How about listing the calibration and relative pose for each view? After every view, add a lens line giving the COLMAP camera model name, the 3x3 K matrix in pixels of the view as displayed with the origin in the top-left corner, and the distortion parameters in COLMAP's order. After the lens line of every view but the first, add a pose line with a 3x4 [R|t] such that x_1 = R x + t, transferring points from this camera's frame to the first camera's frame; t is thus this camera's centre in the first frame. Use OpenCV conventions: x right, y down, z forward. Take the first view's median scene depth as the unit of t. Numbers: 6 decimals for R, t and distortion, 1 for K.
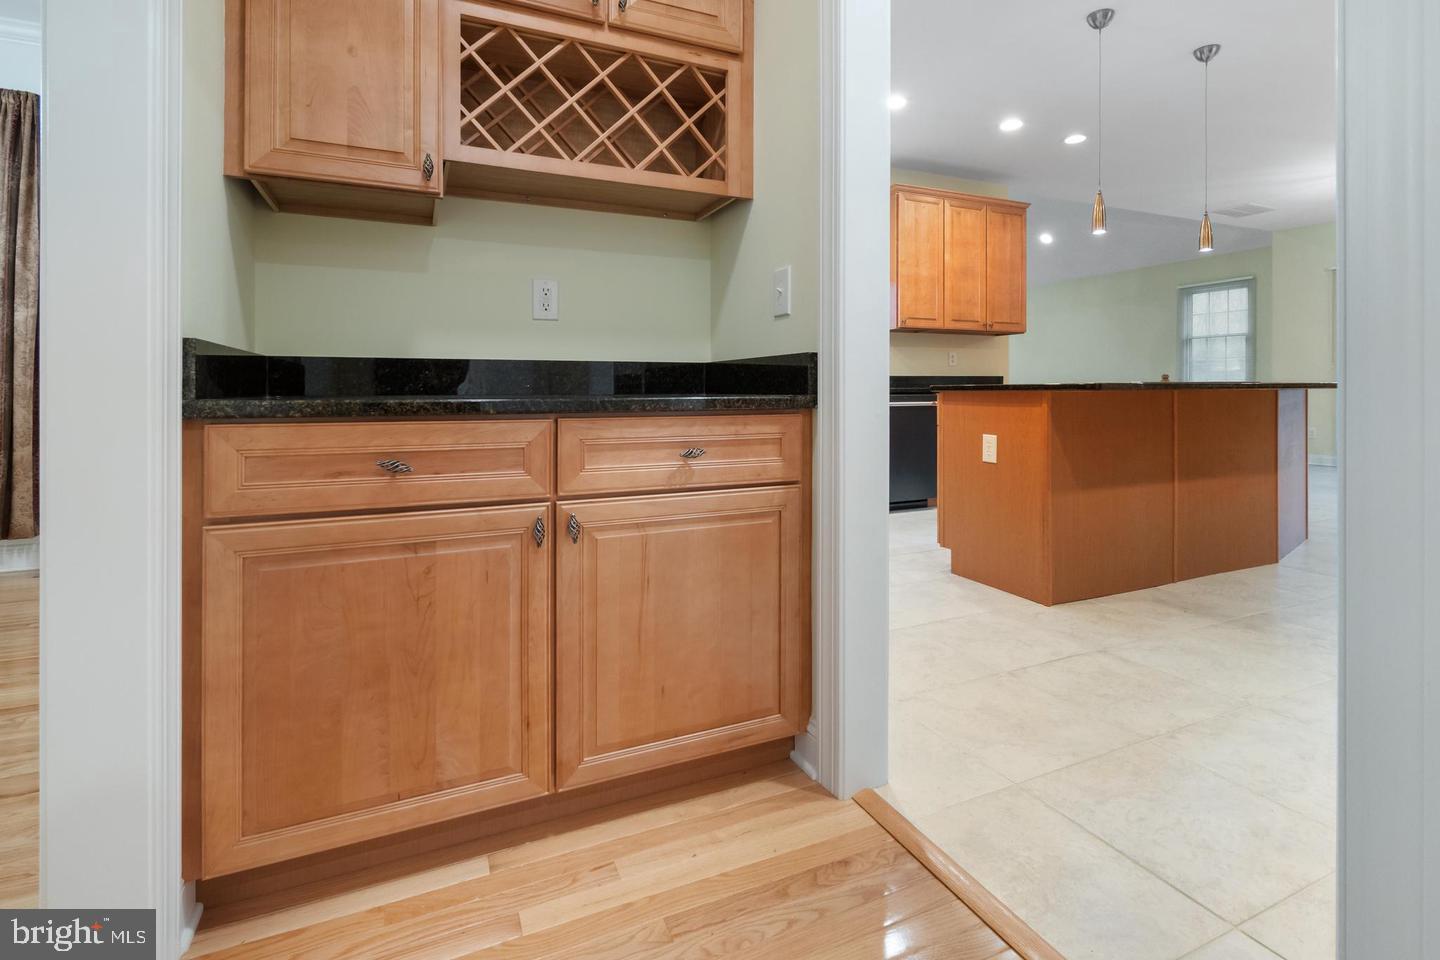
lens RADIAL K [[667.3, 0, 713.4], [0, 667.3, 392.4], [0, 0, 1]] dist [0.003266, 0.000594]
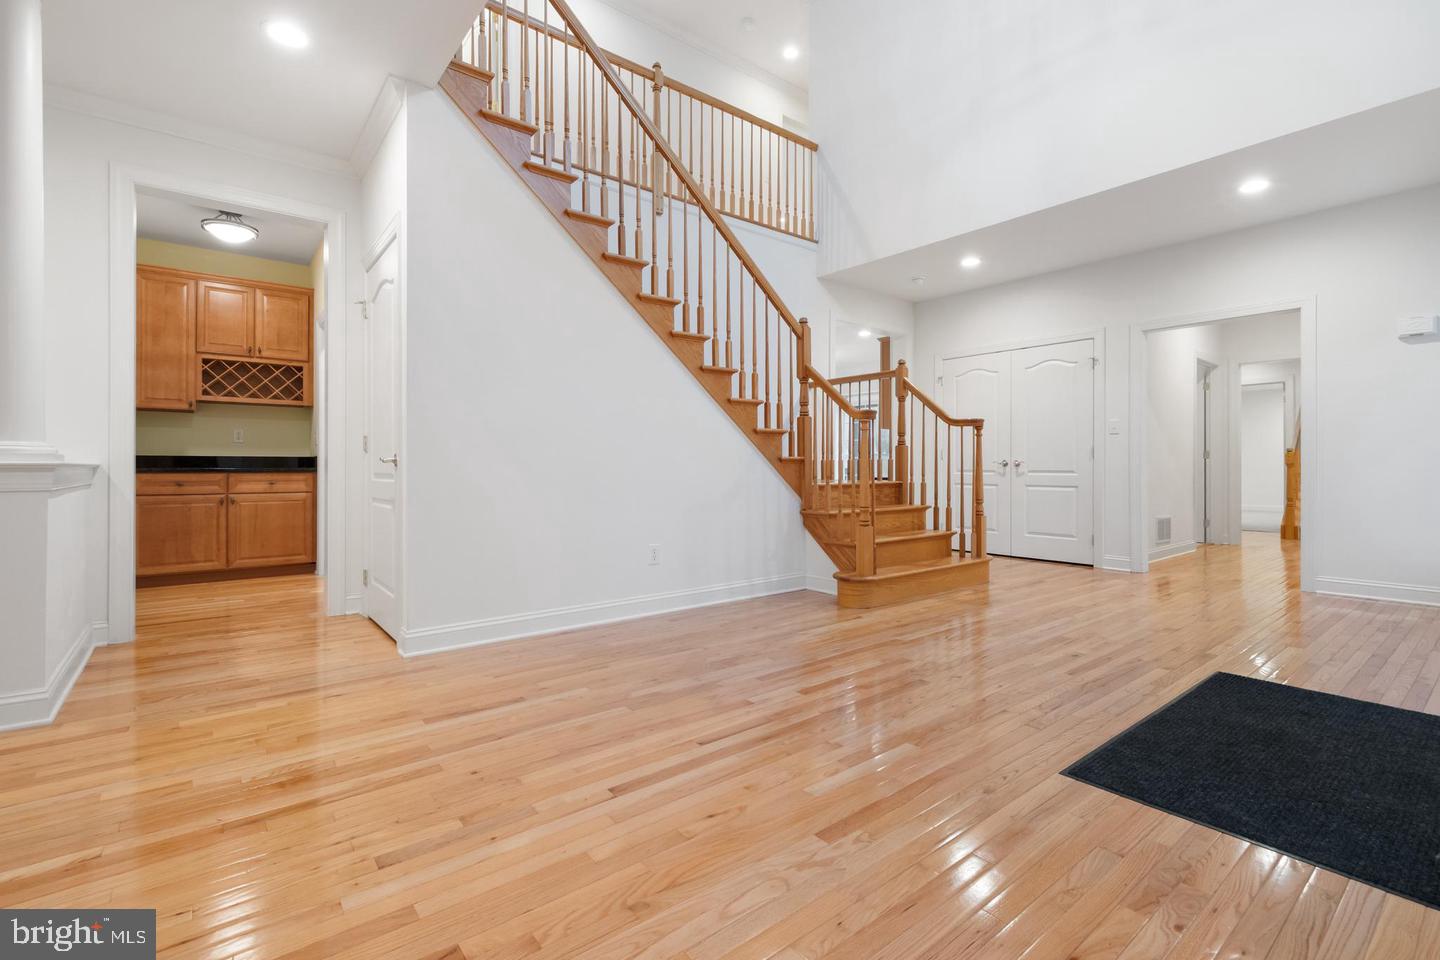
lens RADIAL K [[667.3, 0, 737.8], [0, 667.3, 468.0], [0, 0, 1]] dist [0.003266, 0.000594]
pose [[0.966665, 0.002311, 0.256032, 1.566488], [-0.002363, 0.999997, -0.000106, -0.000110], [-0.256032, -0.000503, 0.966668, -3.381386]]
